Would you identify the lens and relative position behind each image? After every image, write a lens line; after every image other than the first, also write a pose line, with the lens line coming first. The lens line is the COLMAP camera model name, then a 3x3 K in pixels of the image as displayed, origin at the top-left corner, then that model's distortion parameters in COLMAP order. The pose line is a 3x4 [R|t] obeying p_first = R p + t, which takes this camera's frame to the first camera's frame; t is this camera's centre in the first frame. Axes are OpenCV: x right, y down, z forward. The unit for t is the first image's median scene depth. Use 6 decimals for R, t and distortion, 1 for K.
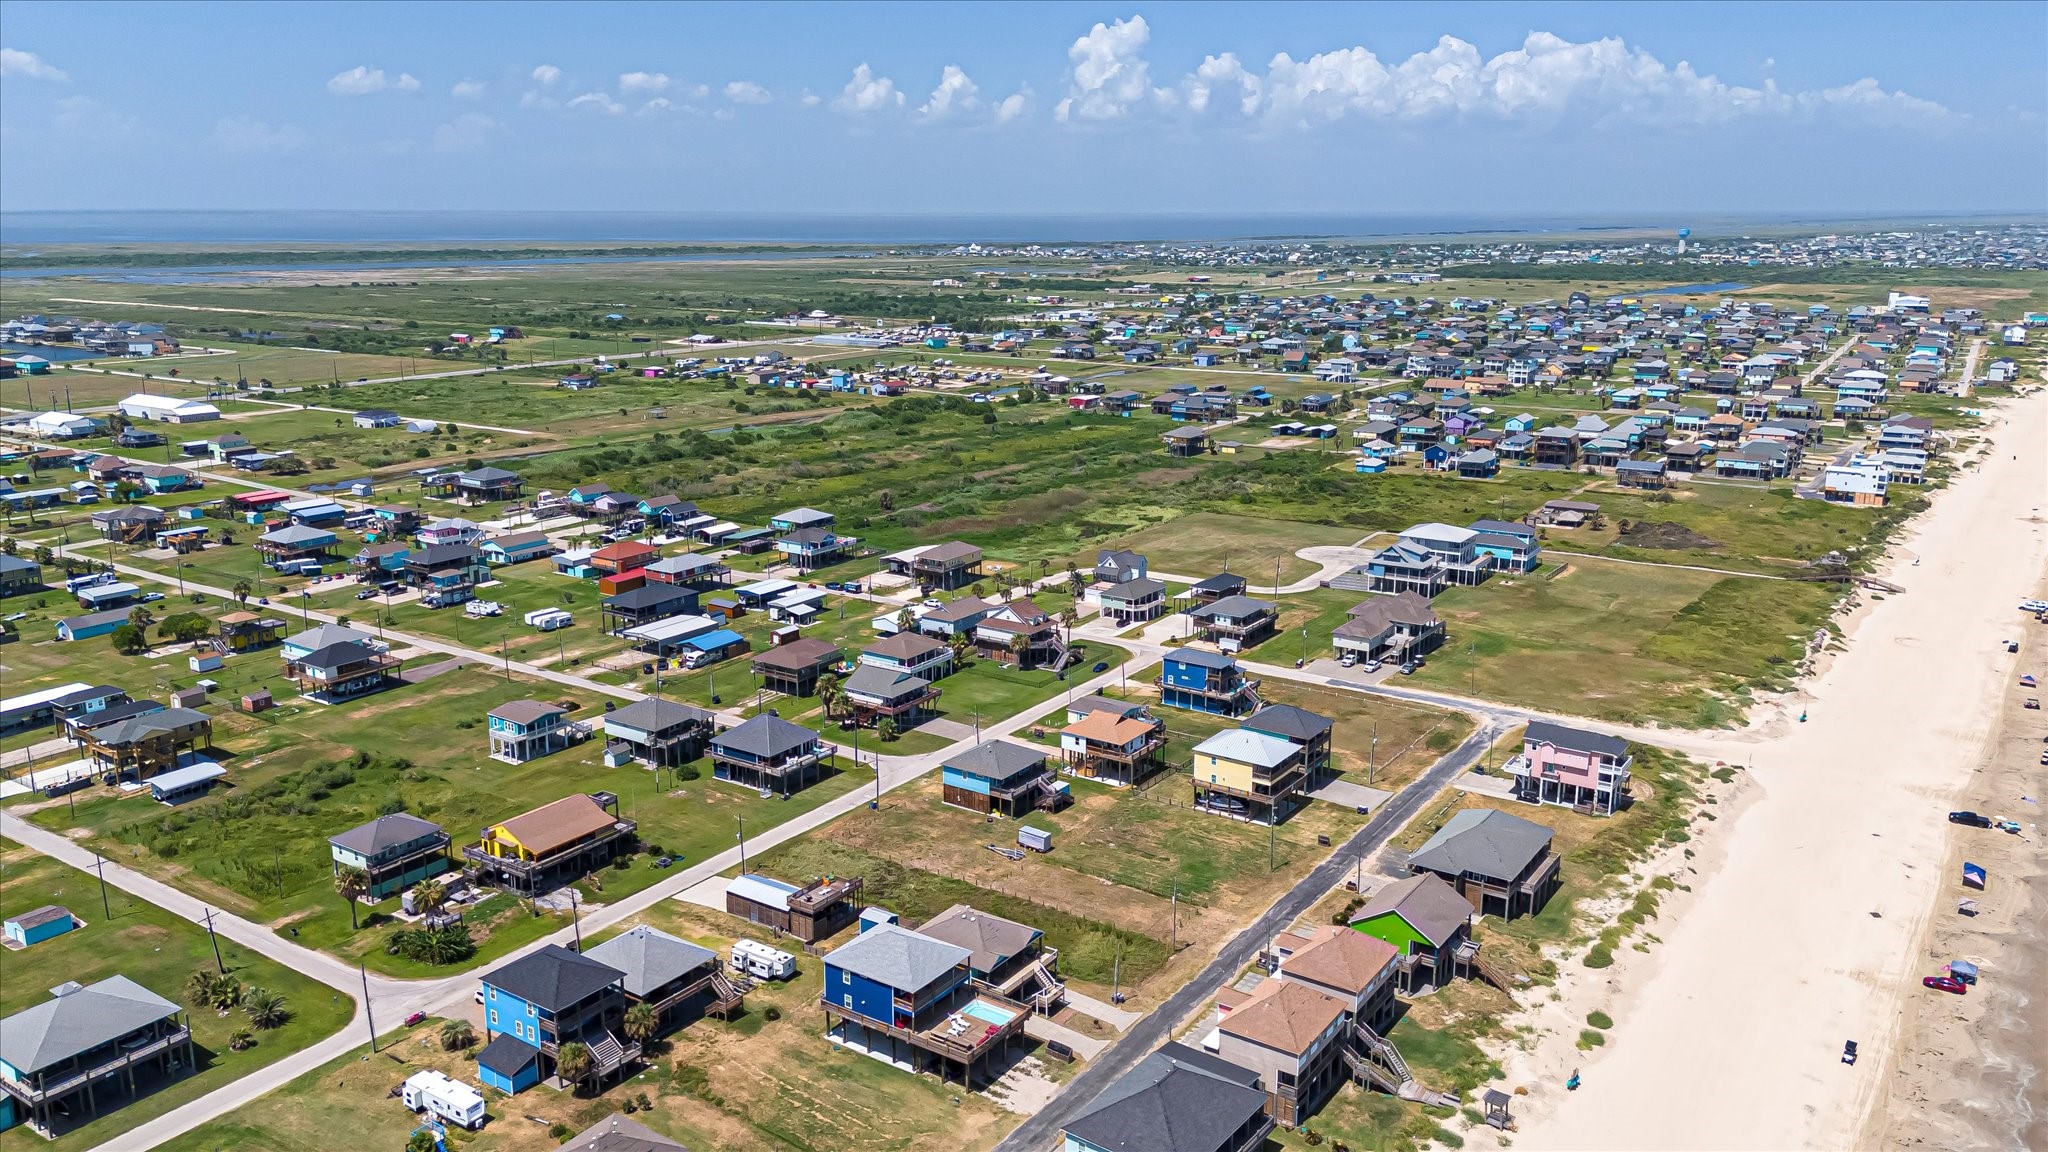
lens RADIAL K [[1518.4, 0, 1023.8], [0, 1518.4, 577.4], [0, 0, 1]] dist [0.073957, -0.066544]
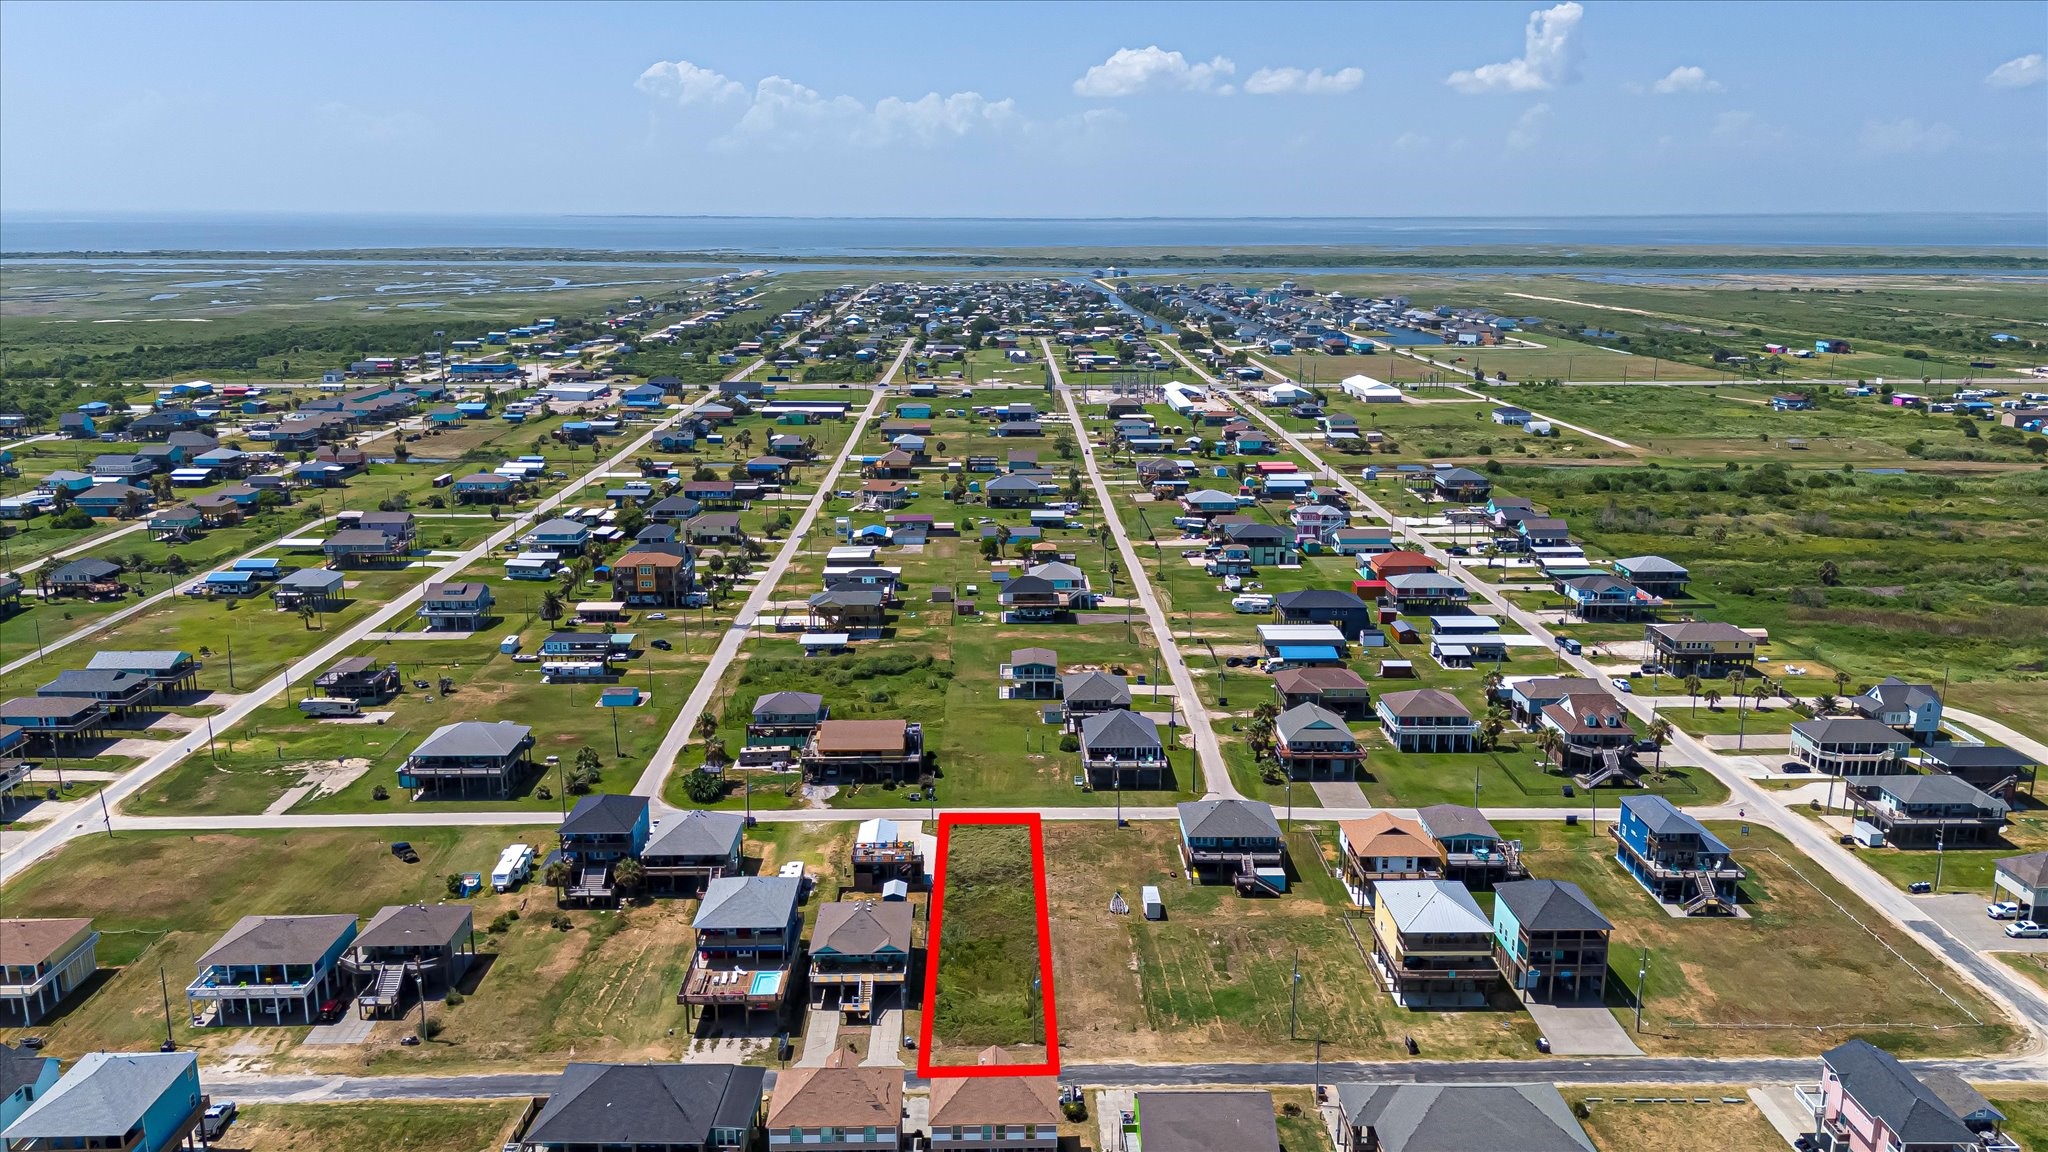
lens RADIAL K [[1518.4, 0, 1024.0], [0, 1518.4, 566.6], [0, 0, 1]] dist [0.073957, -0.066544]
pose [[0.580940, 0.187931, -0.791953, 0.507621], [-0.194583, 0.976834, 0.089067, -0.071931], [0.790345, 0.102358, 0.604051, 0.283704]]
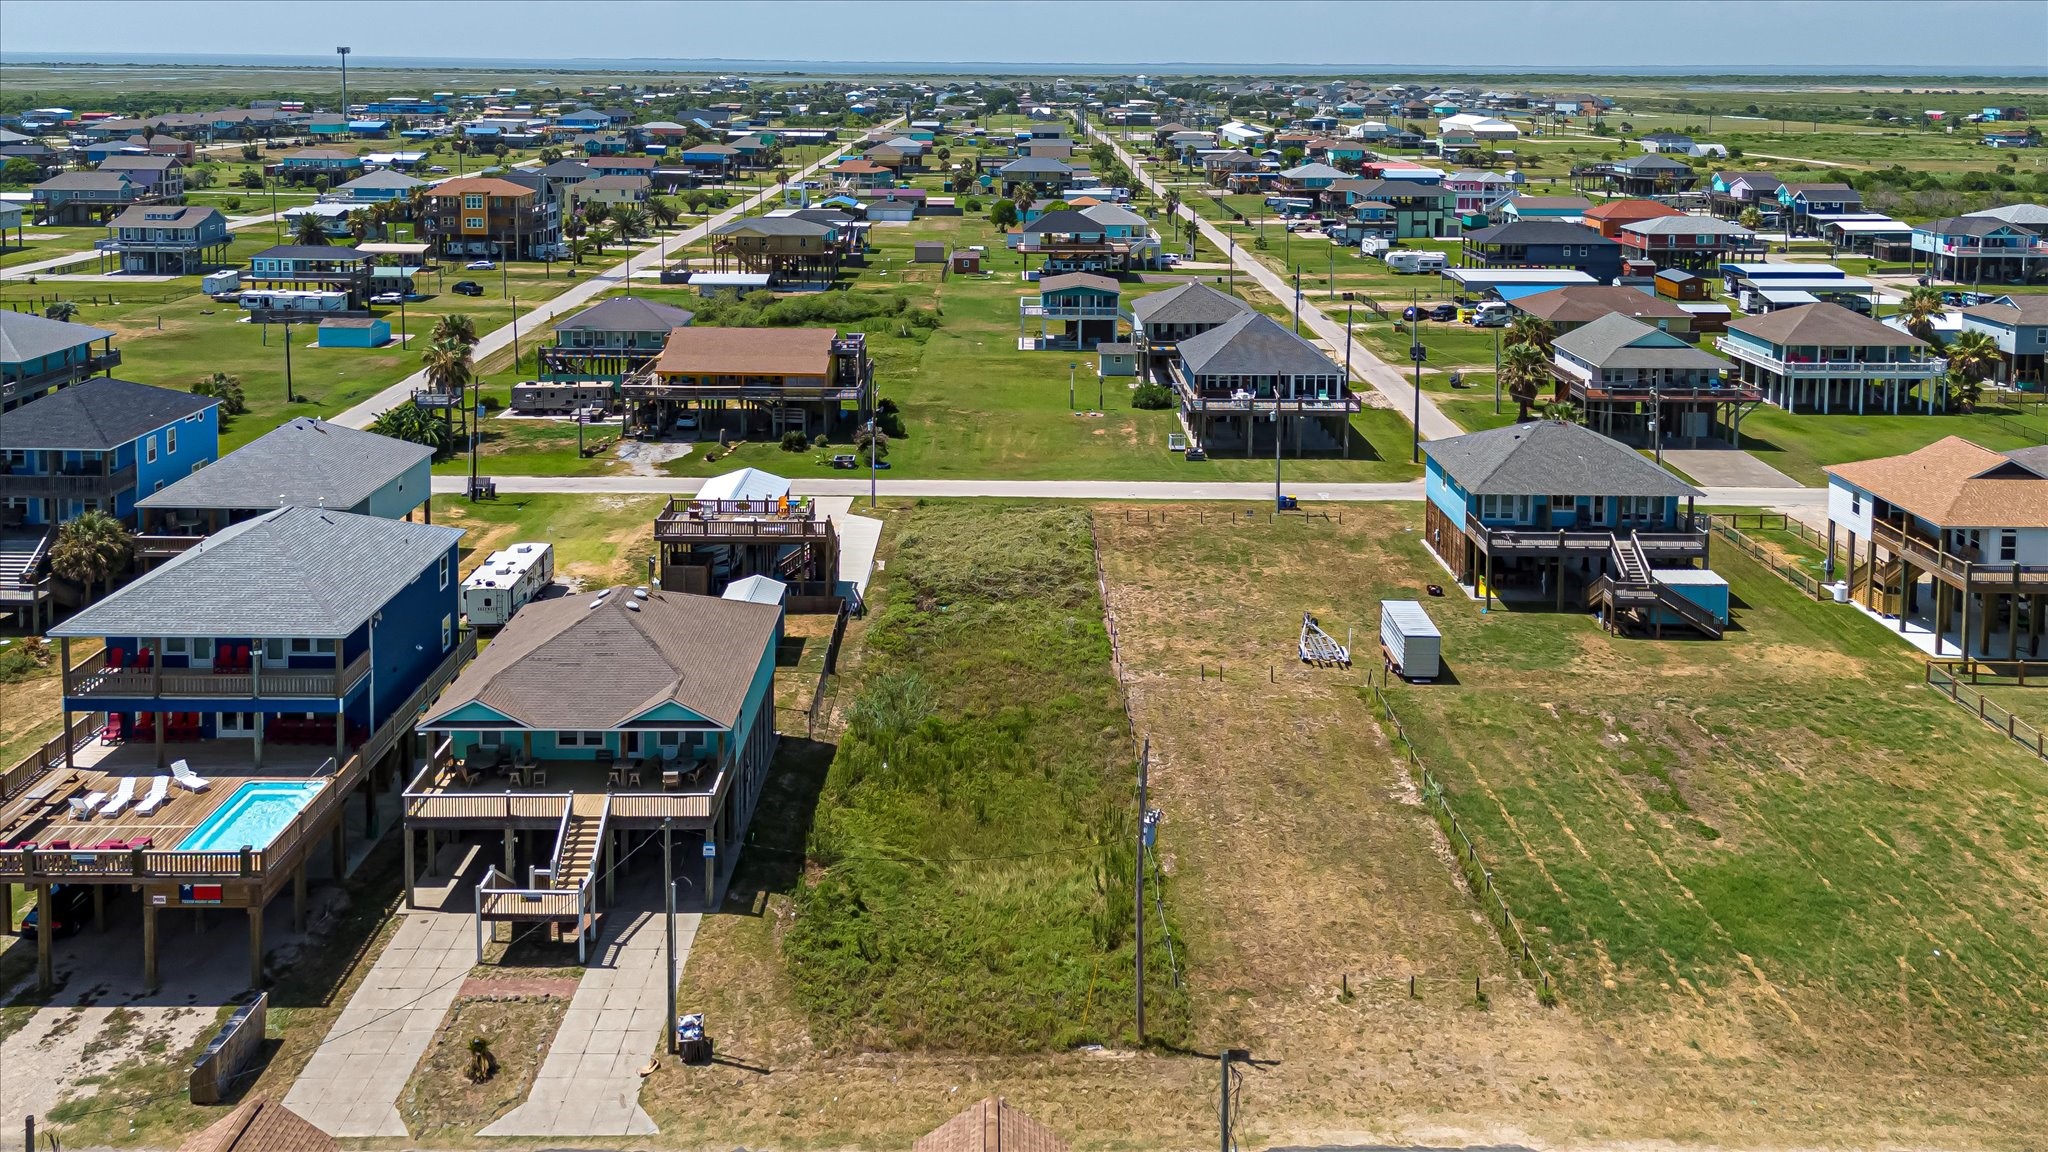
lens RADIAL K [[1518.4, 0, 1009.2], [0, 1518.4, 518.5], [0, 0, 1]] dist [0.073957, -0.066544]
pose [[0.562358, 0.241658, -0.790794, 0.178503], [-0.204097, 0.967319, 0.150462, 0.085987], [0.801310, 0.076785, 0.593301, 0.554728]]
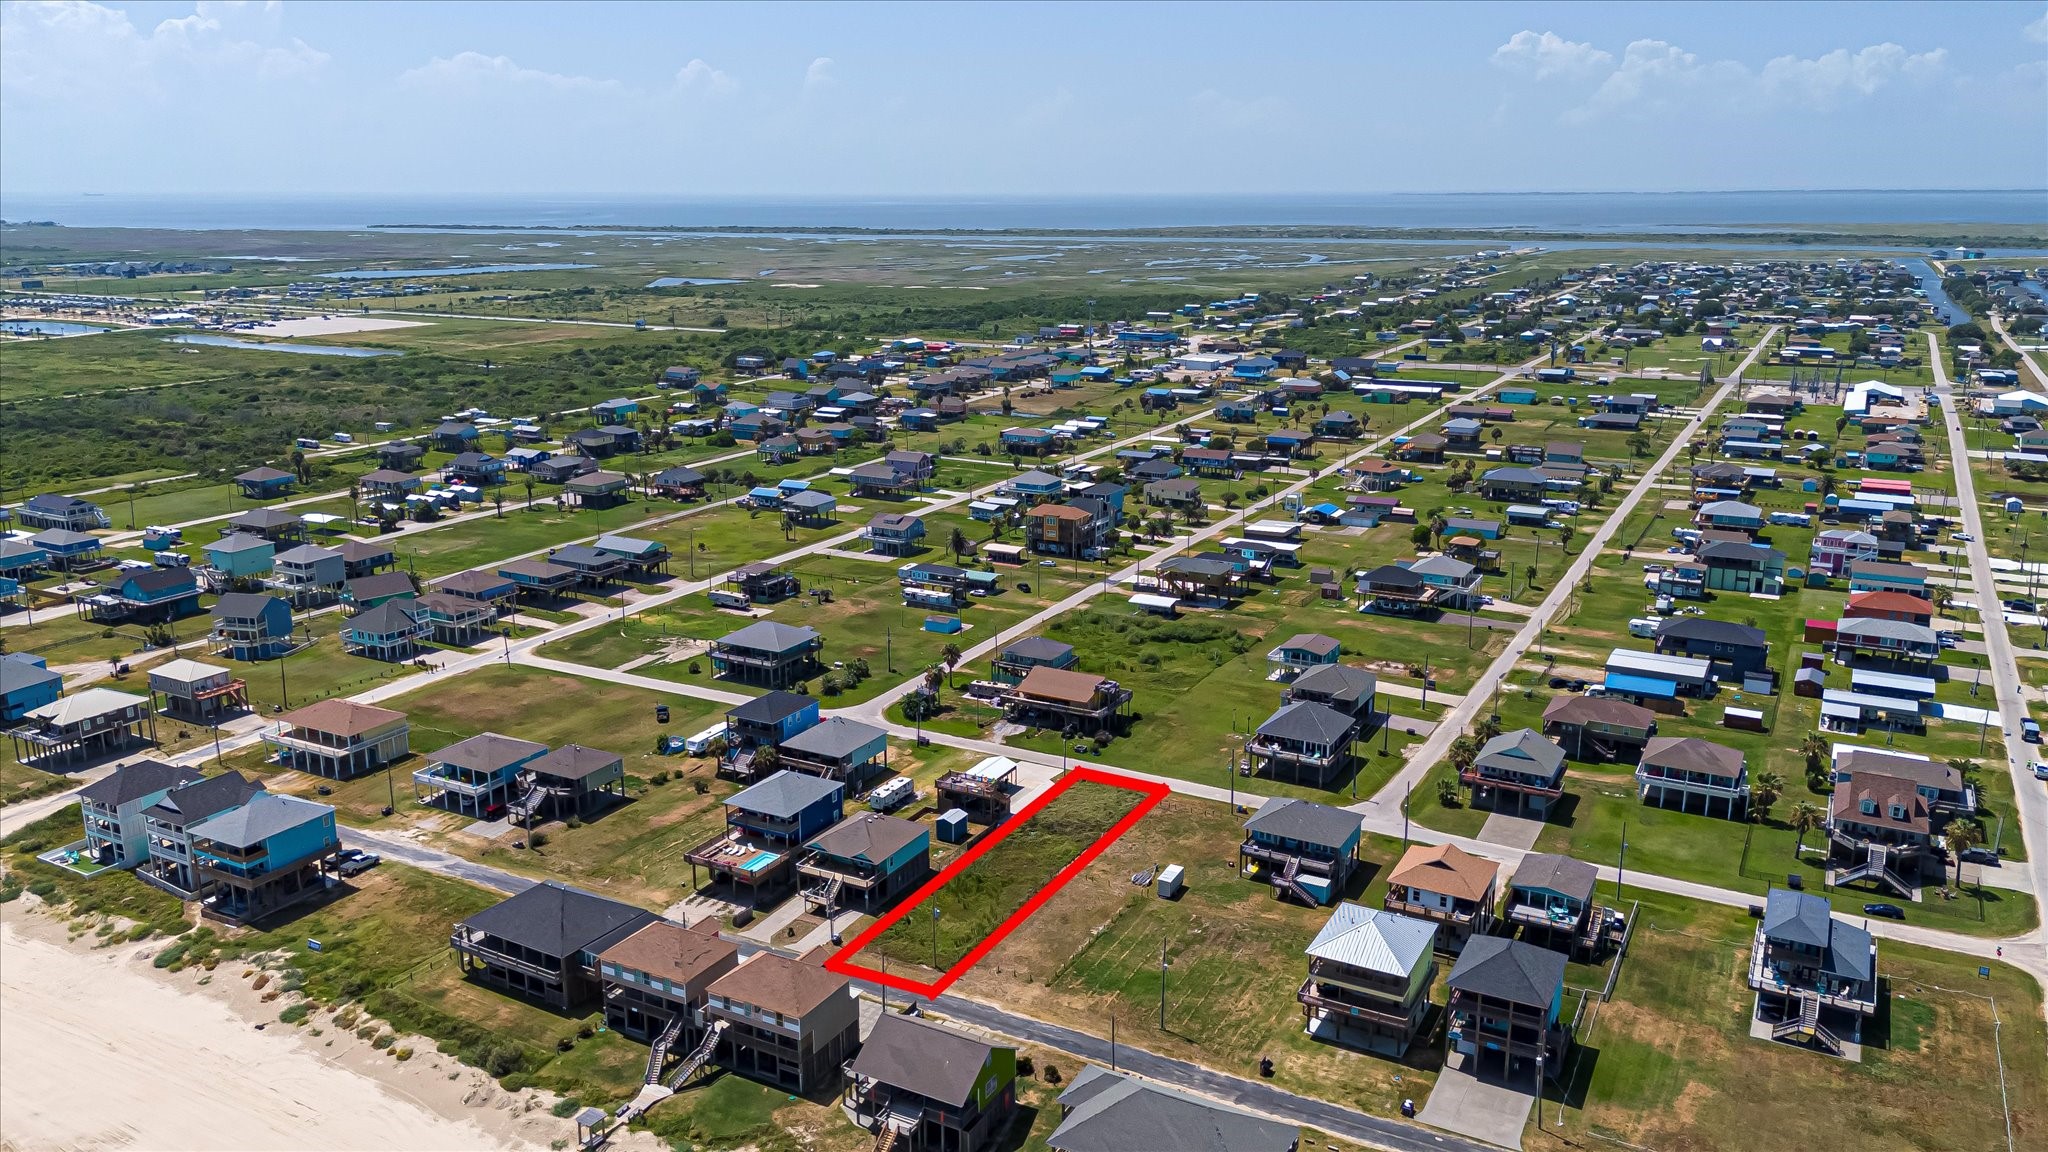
lens RADIAL K [[1525.0, 0, 1018.2], [0, 1525.0, 576.5], [0, 0, 1]] dist [0.073720, -0.068221]
pose [[0.095509, 0.245596, -0.964656, 0.647407], [-0.232262, 0.947835, 0.218318, -0.137771], [0.967953, 0.203201, 0.147570, 0.577792]]
